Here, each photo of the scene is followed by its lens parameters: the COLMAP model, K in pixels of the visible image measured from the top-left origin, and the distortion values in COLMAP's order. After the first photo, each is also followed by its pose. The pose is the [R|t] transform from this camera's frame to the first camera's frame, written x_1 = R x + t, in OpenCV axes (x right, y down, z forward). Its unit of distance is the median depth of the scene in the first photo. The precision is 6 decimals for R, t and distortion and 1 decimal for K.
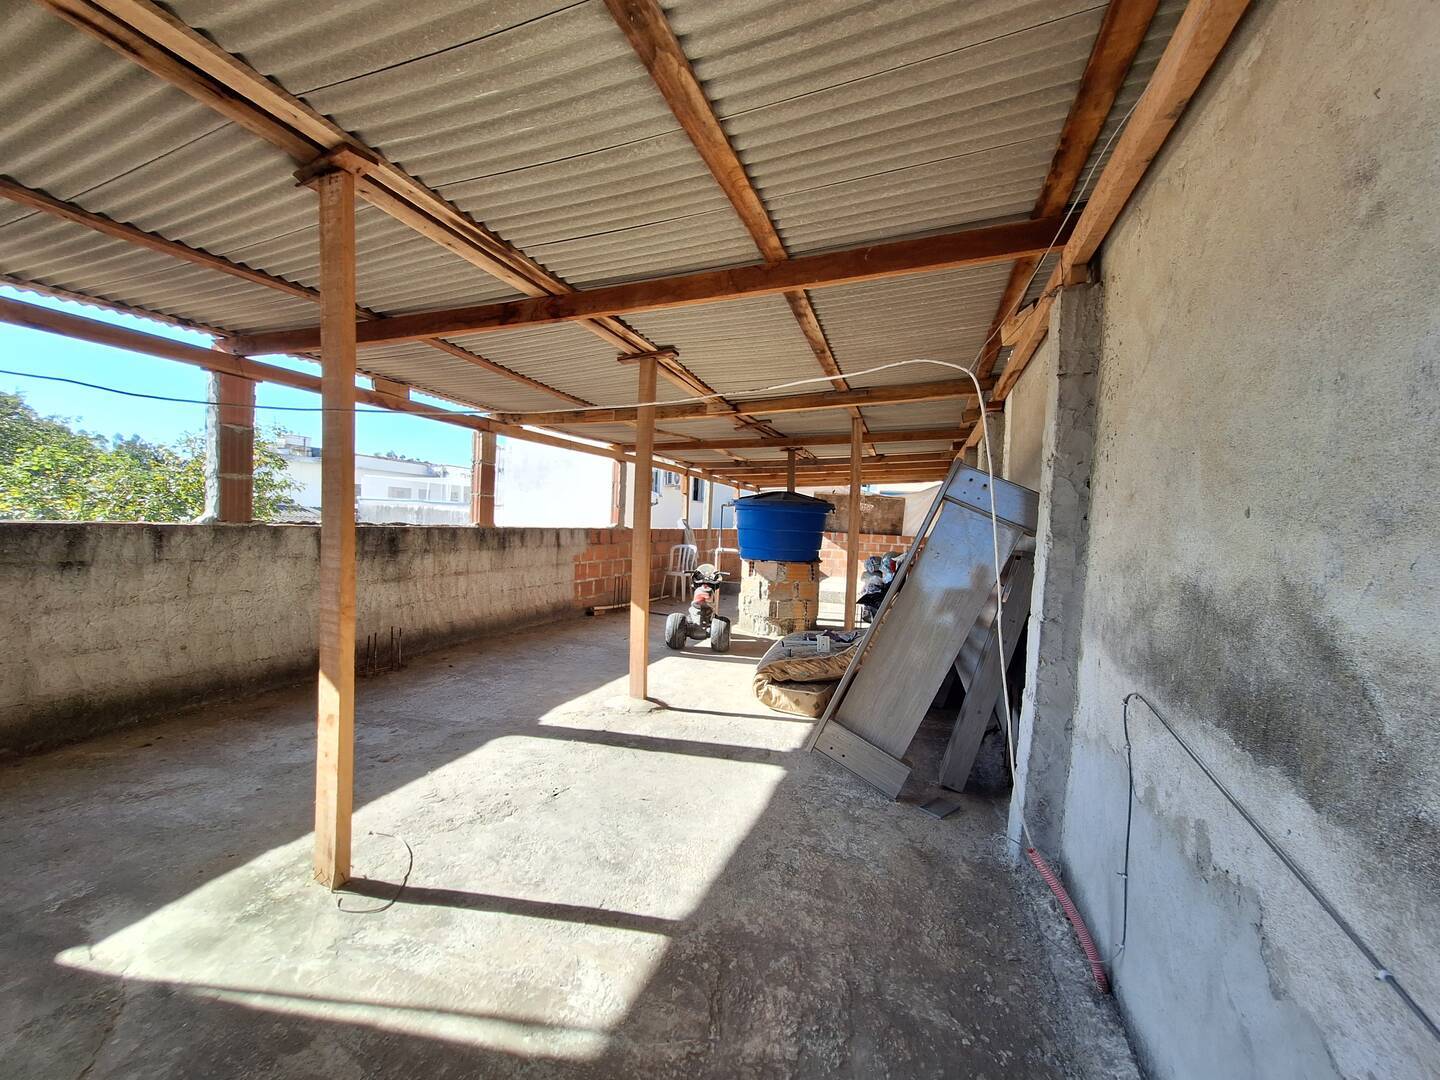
lens RADIAL K [[573.9, 0, 717.4], [0, 573.9, 544.8], [0, 0, 1]] dist [-0.008627, 0.003666]
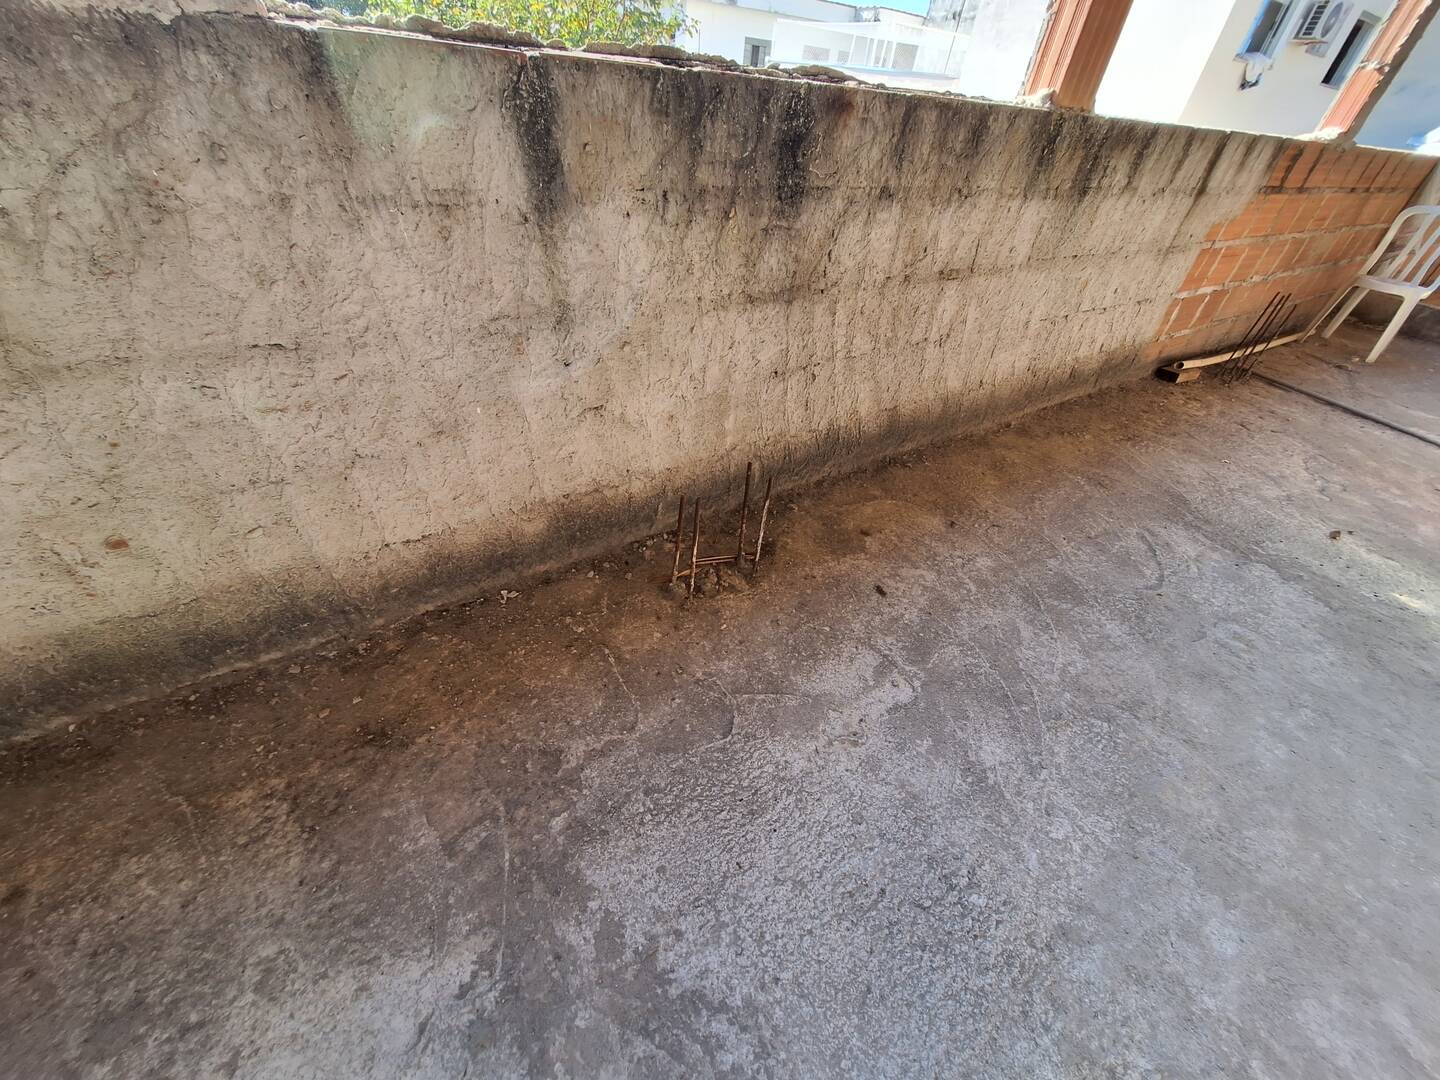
lens RADIAL K [[573.9, 0, 710.7], [0, 573.9, 537.4], [0, 0, 1]] dist [-0.008627, 0.003666]
pose [[0.800896, 0.393688, -0.451192, -0.387306], [-0.071161, 0.810726, 0.581085, -0.011324], [0.594560, -0.433281, 0.677323, 0.685307]]
